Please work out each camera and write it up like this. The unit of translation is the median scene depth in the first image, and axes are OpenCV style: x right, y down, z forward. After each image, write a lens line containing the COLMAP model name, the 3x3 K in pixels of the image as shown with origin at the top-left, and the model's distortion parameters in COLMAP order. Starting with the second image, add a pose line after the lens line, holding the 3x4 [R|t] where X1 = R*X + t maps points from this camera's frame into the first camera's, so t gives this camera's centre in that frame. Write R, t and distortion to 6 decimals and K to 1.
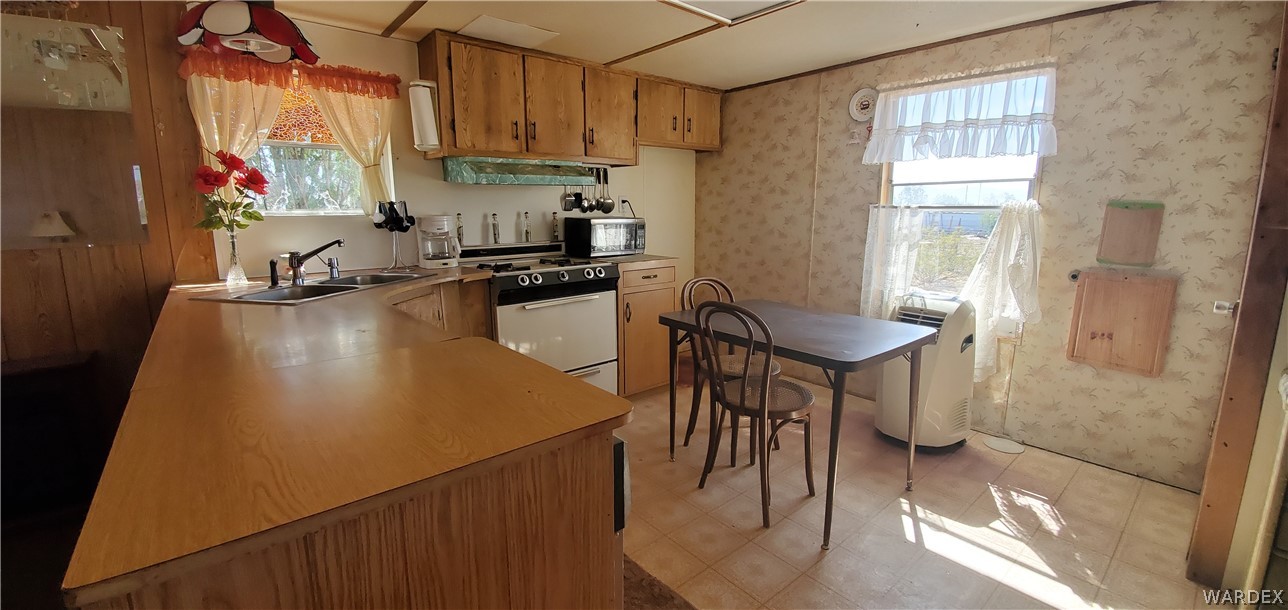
lens RADIAL K [[511.9, 0, 643.5], [0, 511.9, 293.9], [0, 0, 1]] dist [0.001063, -0.009131]
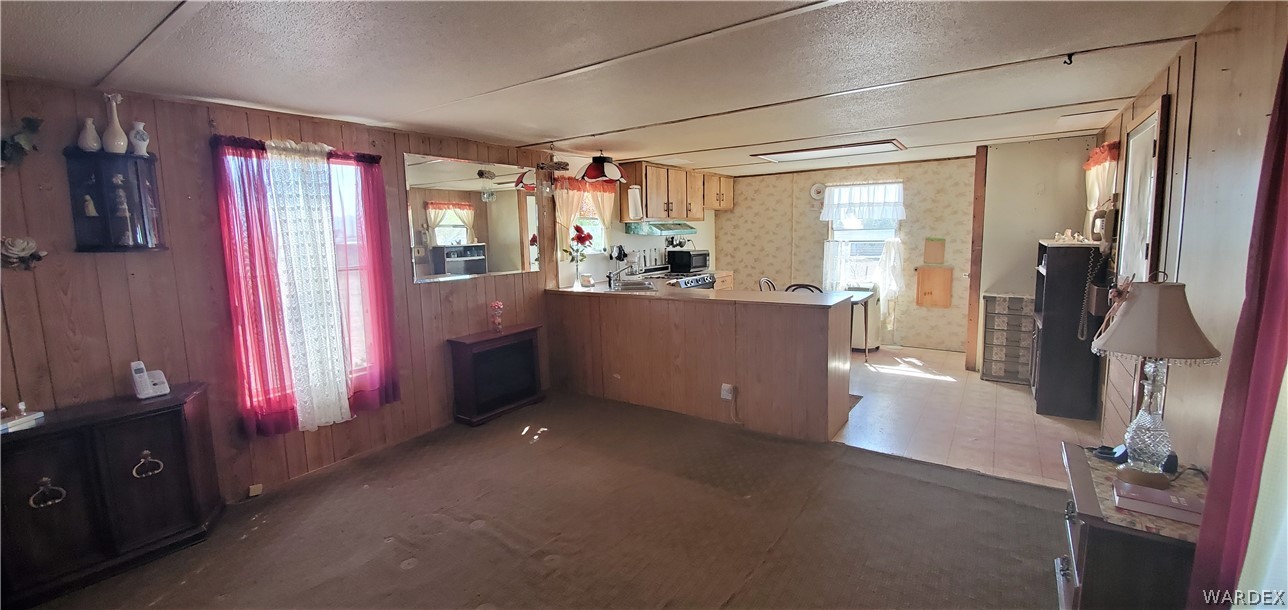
lens RADIAL K [[511.9, 0, 643.5], [0, 511.9, 293.9], [0, 0, 1]] dist [0.001063, -0.009131]
pose [[0.965939, -0.050888, 0.253718, -0.824516], [0.063446, 0.997120, -0.041556, 0.080462], [-0.250873, 0.056238, 0.966385, -0.813375]]
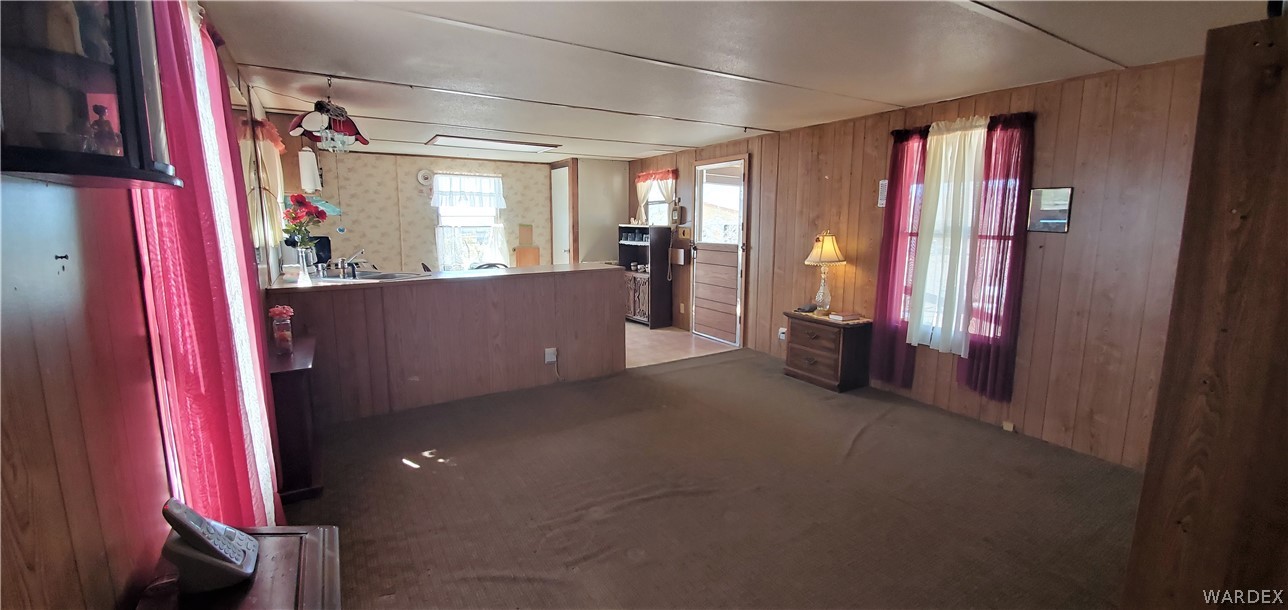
lens RADIAL K [[511.9, 0, 643.5], [0, 511.9, 293.9], [0, 0, 1]] dist [0.001063, -0.009131]
pose [[0.150831, -0.136886, 0.979036, -1.621239], [0.162524, 0.980324, 0.112028, 0.002405], [-0.975108, 0.142220, 0.170111, -0.149199]]
